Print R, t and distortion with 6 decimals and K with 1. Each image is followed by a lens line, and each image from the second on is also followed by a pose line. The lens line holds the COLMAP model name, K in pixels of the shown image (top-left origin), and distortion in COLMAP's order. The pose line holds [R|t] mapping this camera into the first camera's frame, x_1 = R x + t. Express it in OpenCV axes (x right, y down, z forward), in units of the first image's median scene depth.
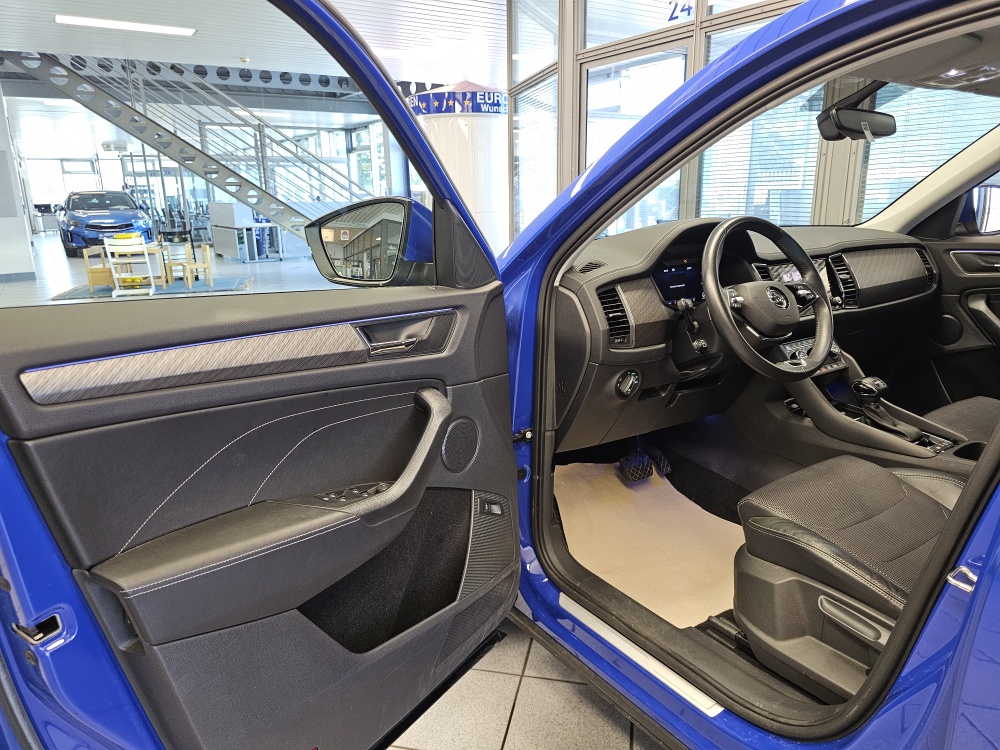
lens RADIAL K [[693.3, 0, 491.6], [0, 693.3, 374.7], [0, 0, 1]] dist [0.036233, -0.052139]
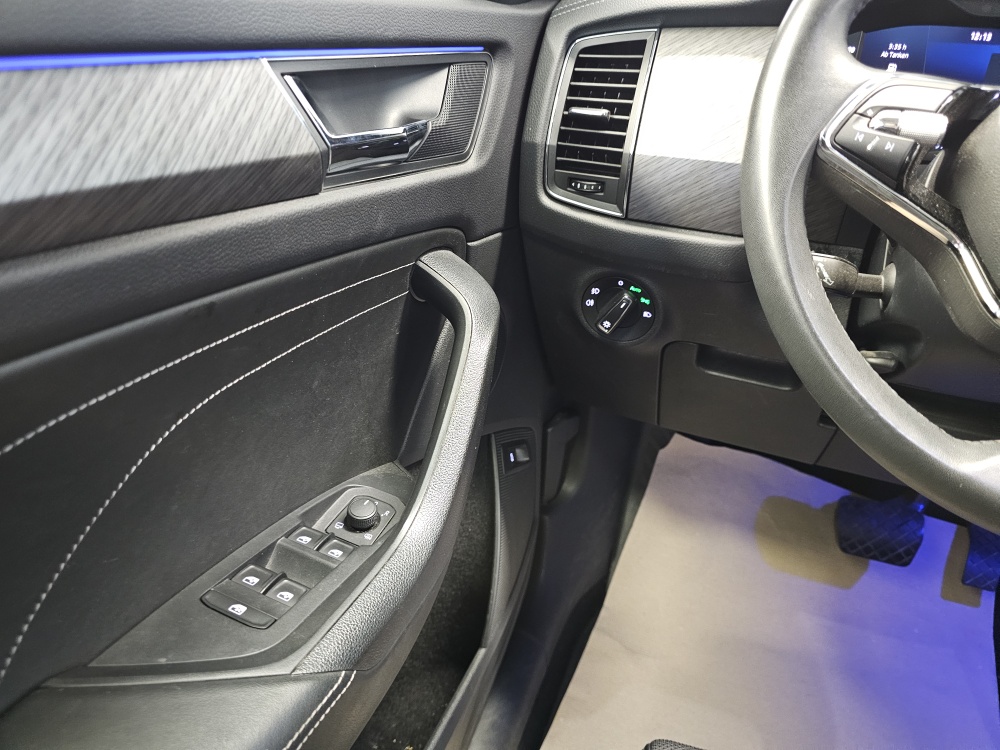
lens RADIAL K [[693.3, 0, 495.4], [0, 693.3, 375.3], [0, 0, 1]] dist [0.036233, -0.052139]
pose [[0.574431, 0.416580, -0.704621, 0.193443], [-0.241992, 0.908761, 0.339991, -0.030210], [0.781965, -0.024788, 0.622829, 0.297568]]
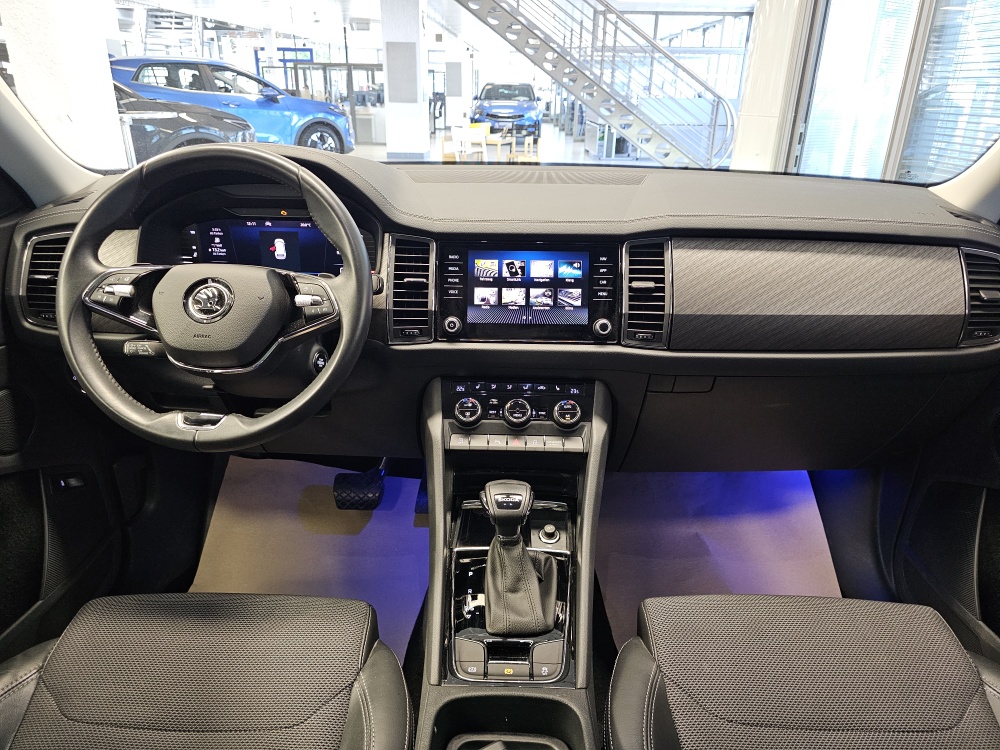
lens RADIAL K [[693.3, 0, 501.3], [0, 693.3, 362.4], [0, 0, 1]] dist [0.036233, -0.052139]
pose [[0.816688, 0.236840, -0.526239, 0.383517], [-0.172521, 0.970400, 0.168999, -0.082236], [0.550688, -0.047232, 0.833374, 0.275569]]
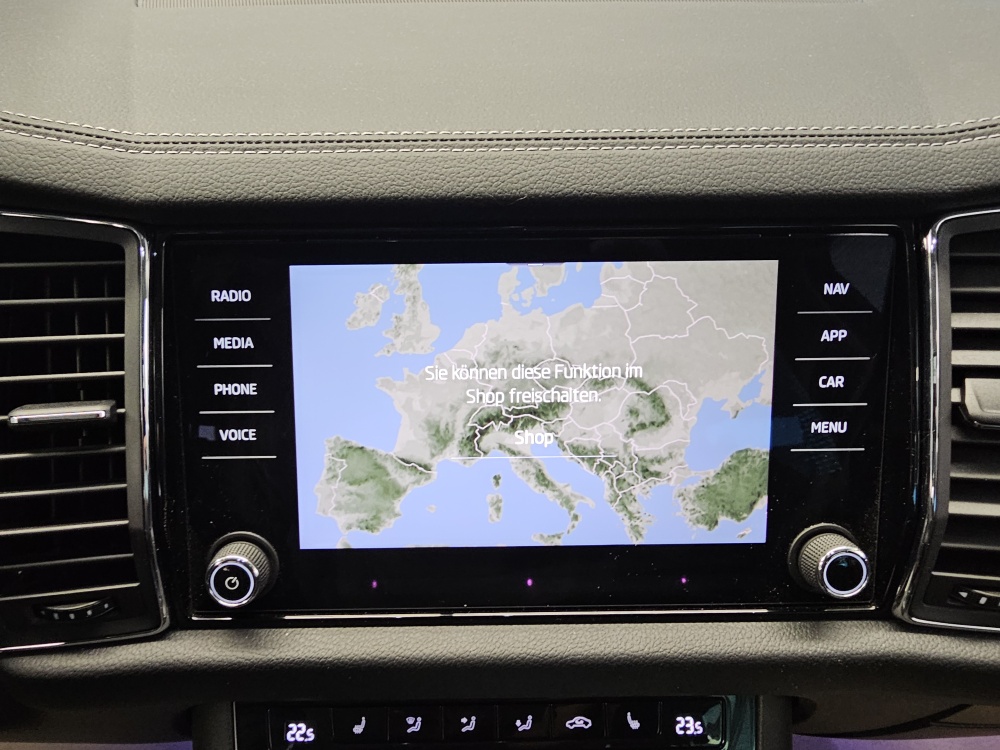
lens RADIAL K [[680.8, 0, 447.3], [0, 680.8, 365.8], [0, 0, 1]] dist [0.023109, -0.012699]
pose [[0.831196, 0.292531, -0.472798, 0.258601], [-0.147280, 0.935861, 0.320115, -0.091637], [0.536117, -0.196444, 0.820968, 0.460373]]
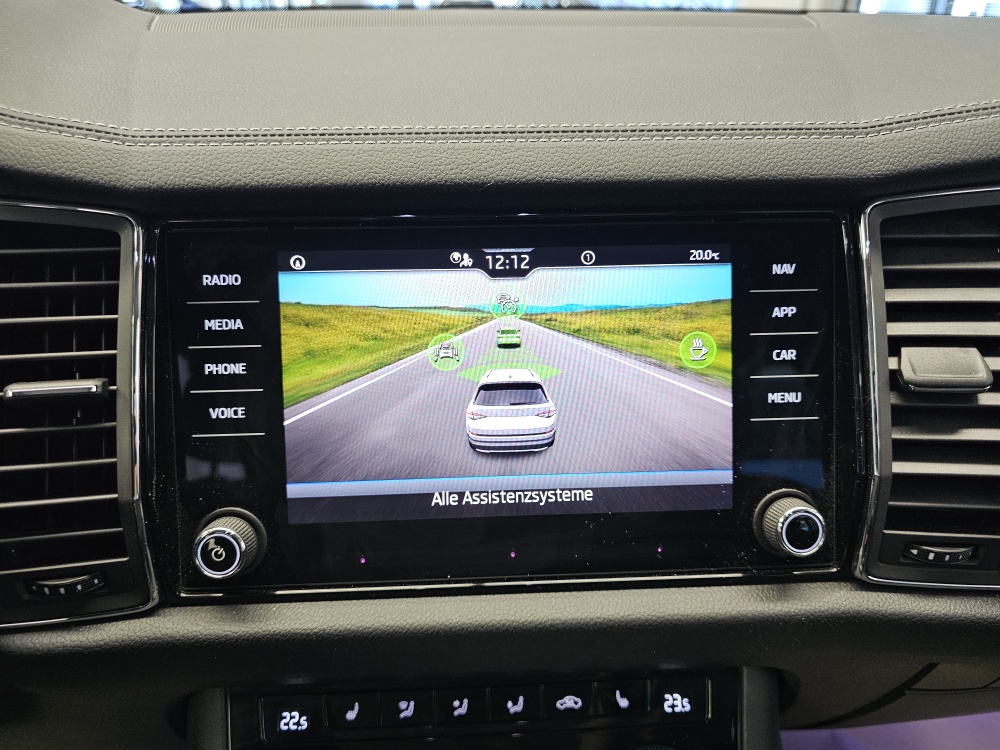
lens RADIAL K [[693.3, 0, 509.1], [0, 693.3, 364.8], [0, 0, 1]] dist [0.036233, -0.052139]
pose [[0.849782, 0.247482, -0.465429, 0.269065], [-0.142988, 0.958057, 0.248358, -0.087120], [0.507371, -0.144499, 0.849526, 0.457519]]
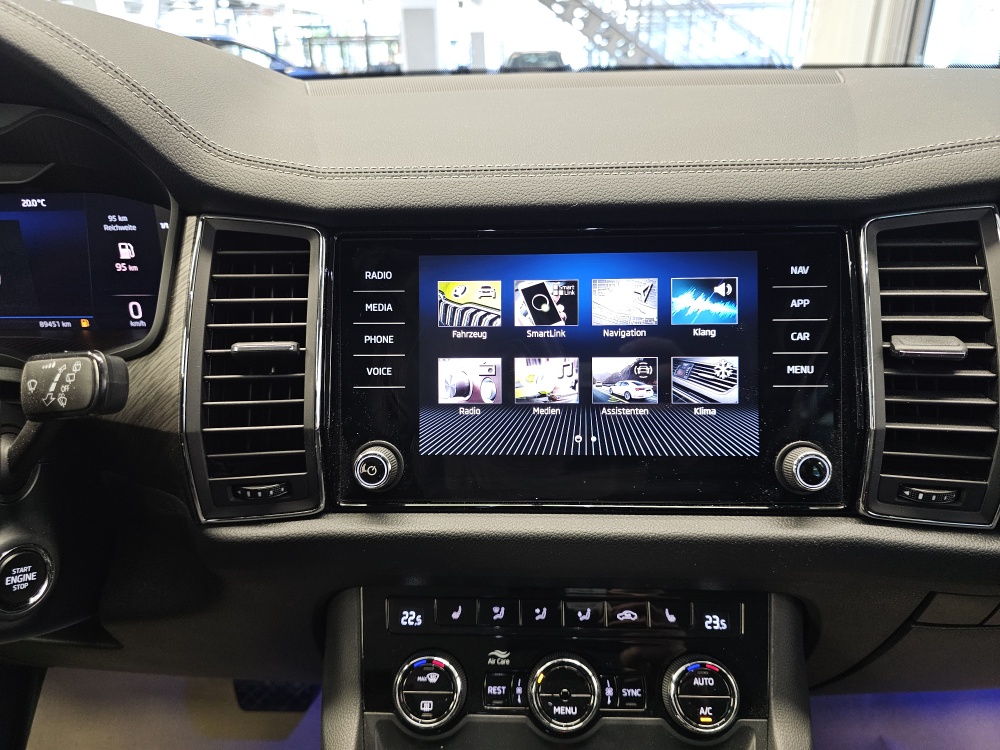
lens RADIAL K [[693.3, 0, 504.2], [0, 693.3, 367.6], [0, 0, 1]] dist [0.036233, -0.052139]
pose [[0.797927, 0.237306, -0.554074, 0.281468], [-0.142430, 0.967438, 0.209231, -0.083781], [0.585684, -0.088034, 0.805745, 0.432875]]
